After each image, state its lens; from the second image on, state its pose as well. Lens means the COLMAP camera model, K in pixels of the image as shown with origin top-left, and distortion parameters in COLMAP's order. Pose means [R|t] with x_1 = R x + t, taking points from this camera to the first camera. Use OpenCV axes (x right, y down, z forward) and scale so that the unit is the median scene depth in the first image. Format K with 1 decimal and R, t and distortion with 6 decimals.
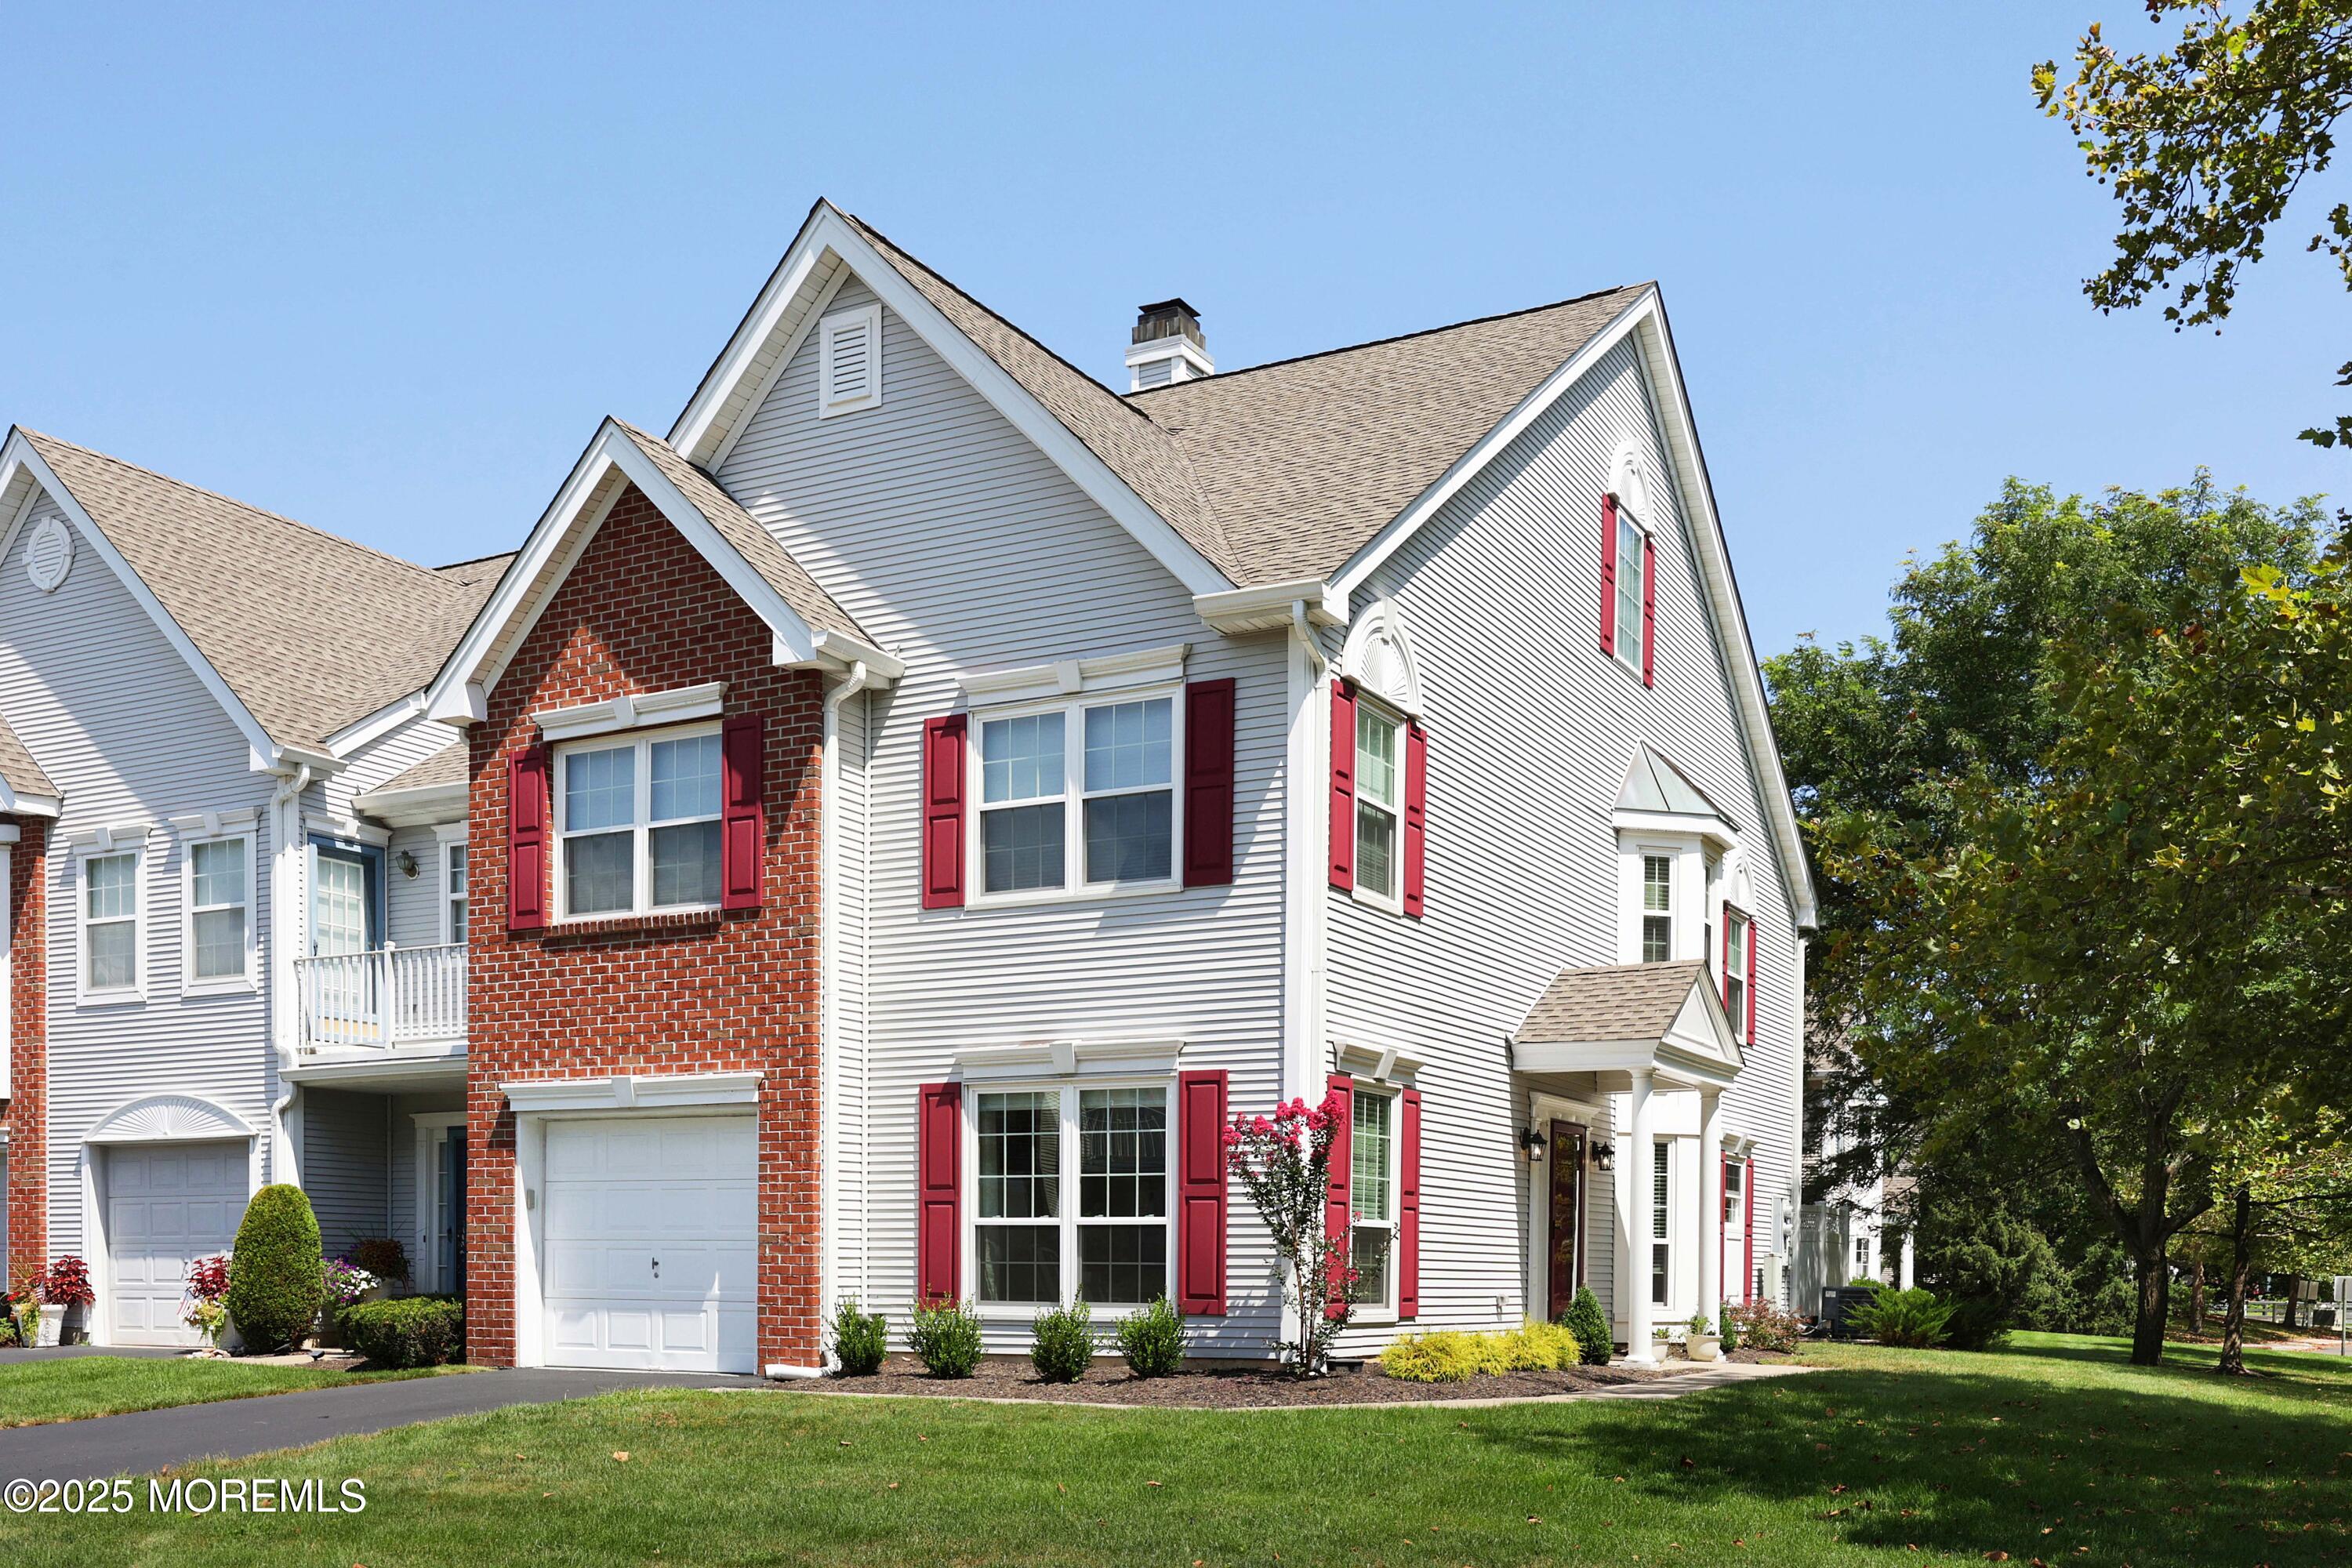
lens RADIAL K [[5667.3, 0, 1176.0], [0, 5667.3, 784.0], [0, 0, 1]] dist [-0.029939, 0.213381]
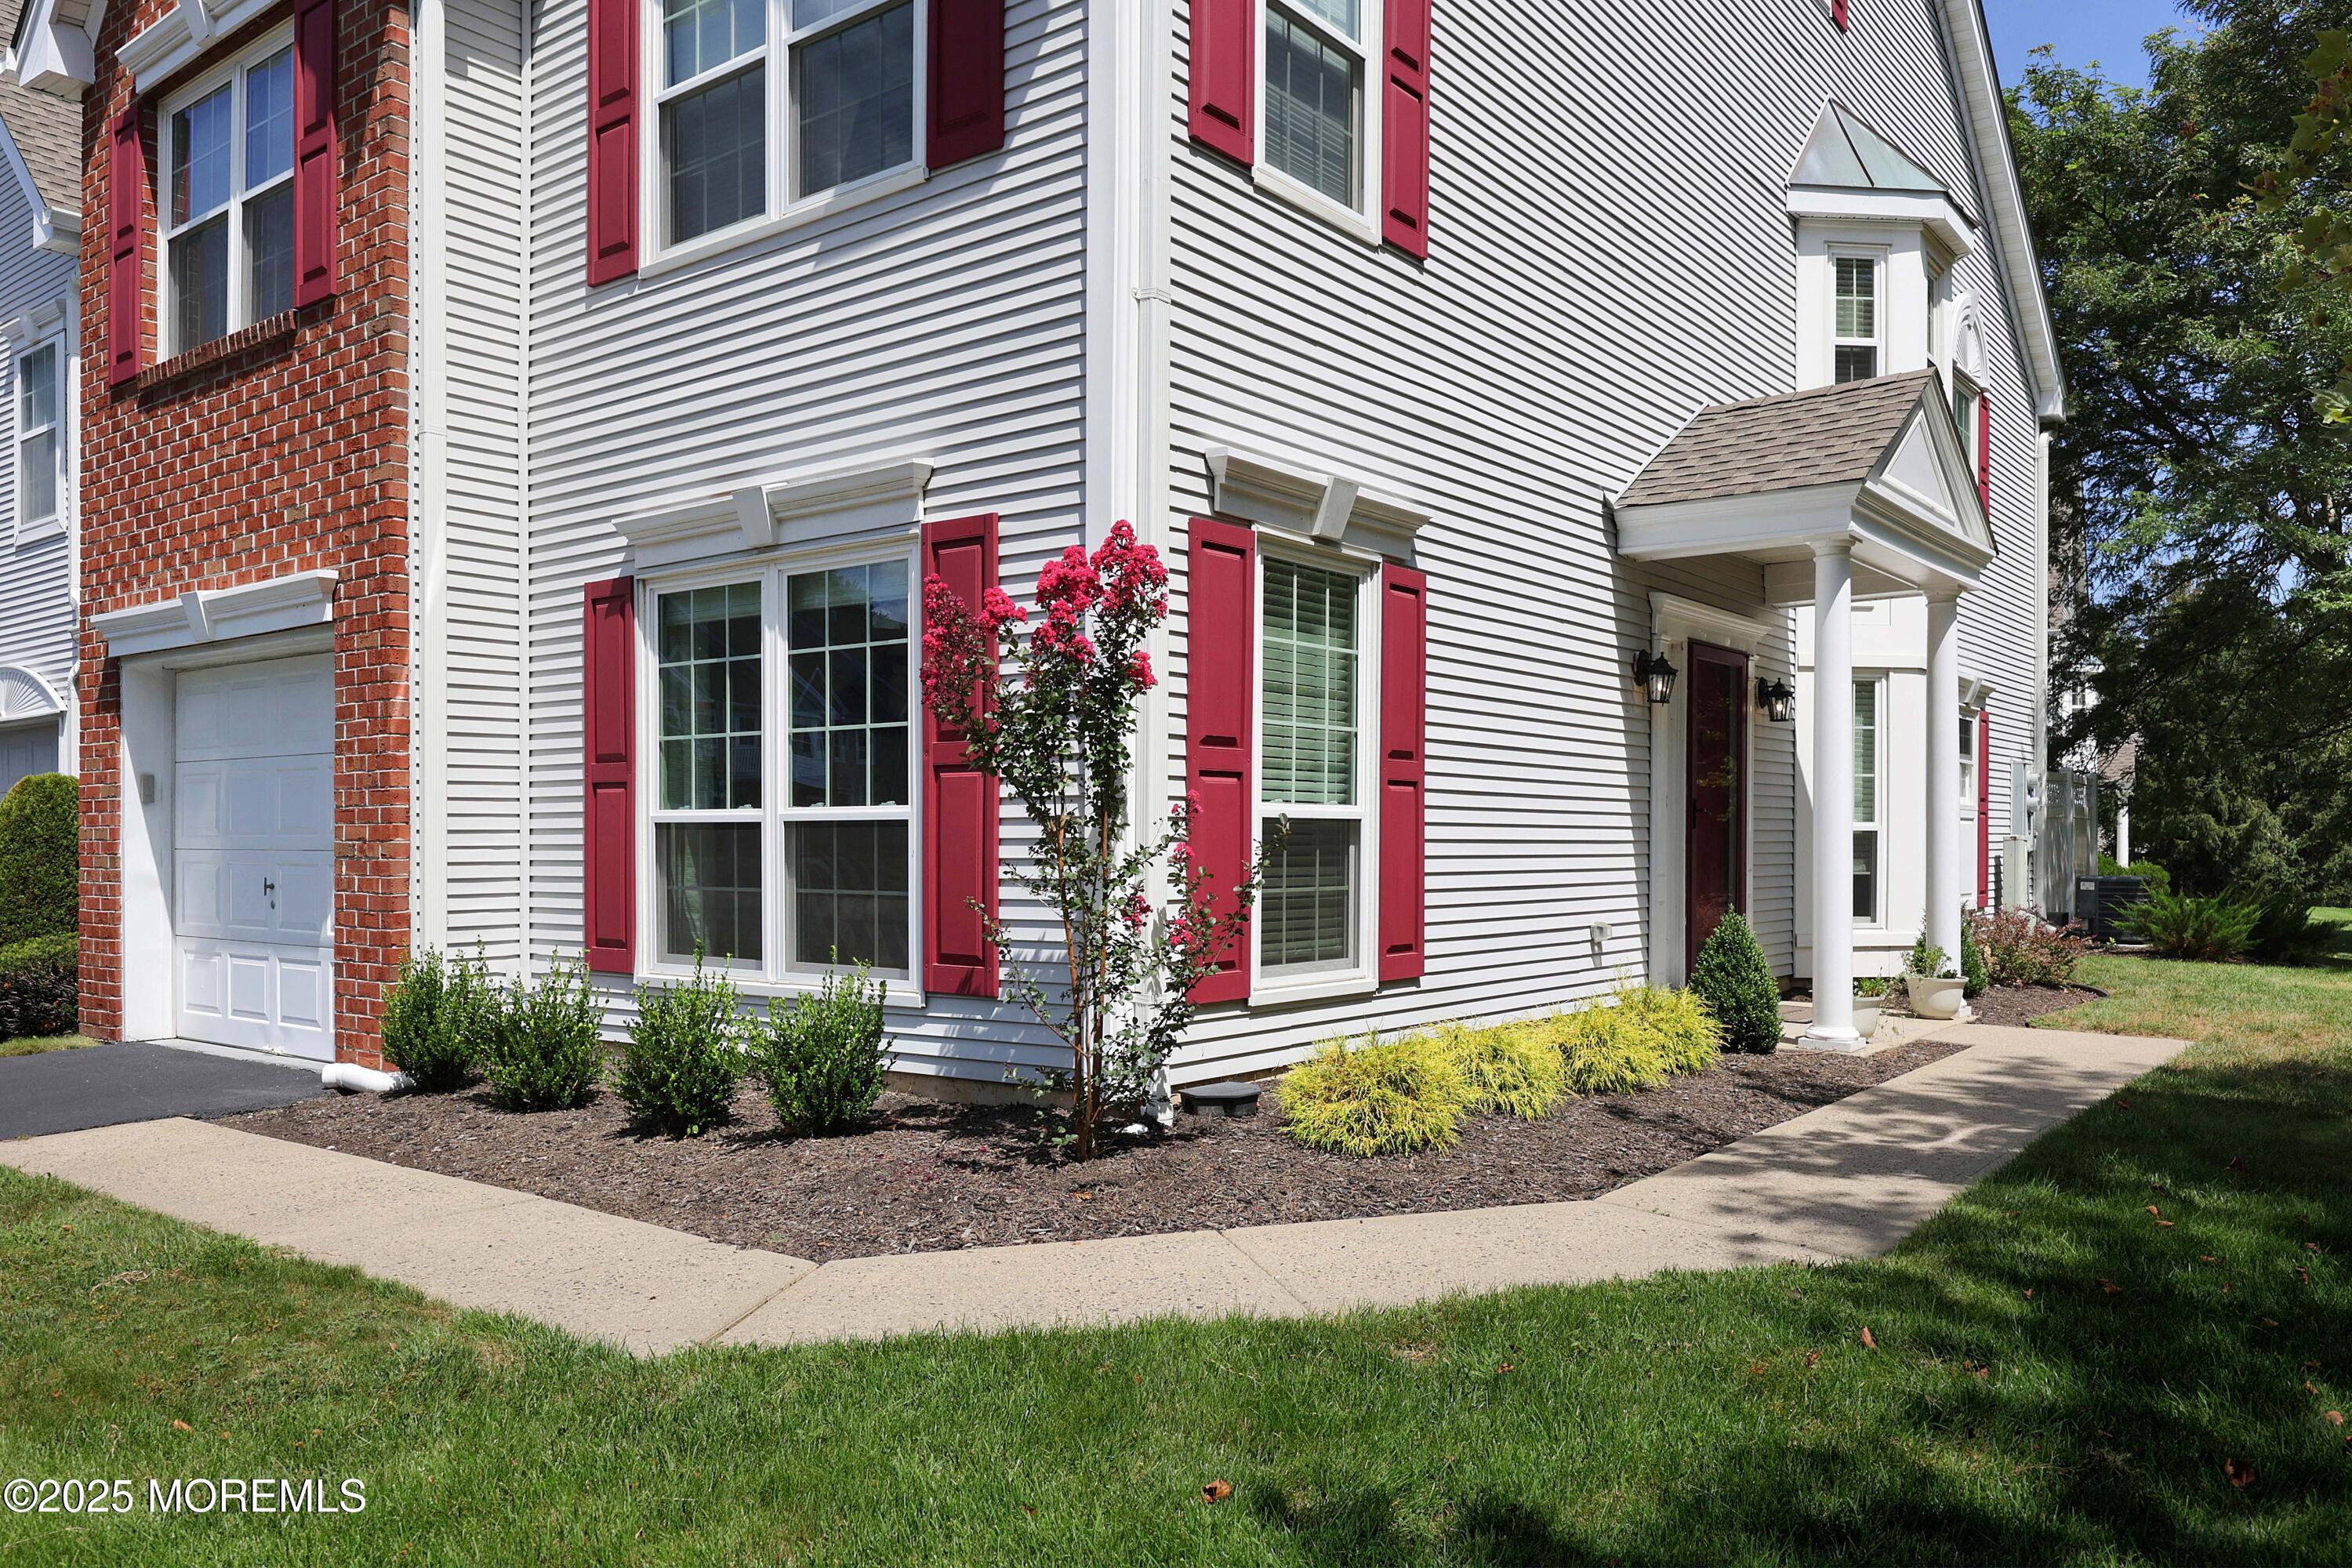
lens RADIAL K [[3643.6, 0, 1171.9], [0, 3643.6, 779.9], [0, 0, 1]] dist [0.030195, 0.082302]
pose [[0.994755, -0.014906, -0.101192, 0.052883], [0.022143, 0.997247, 0.070772, 0.047499], [0.099858, -0.072641, 0.992347, 0.625230]]
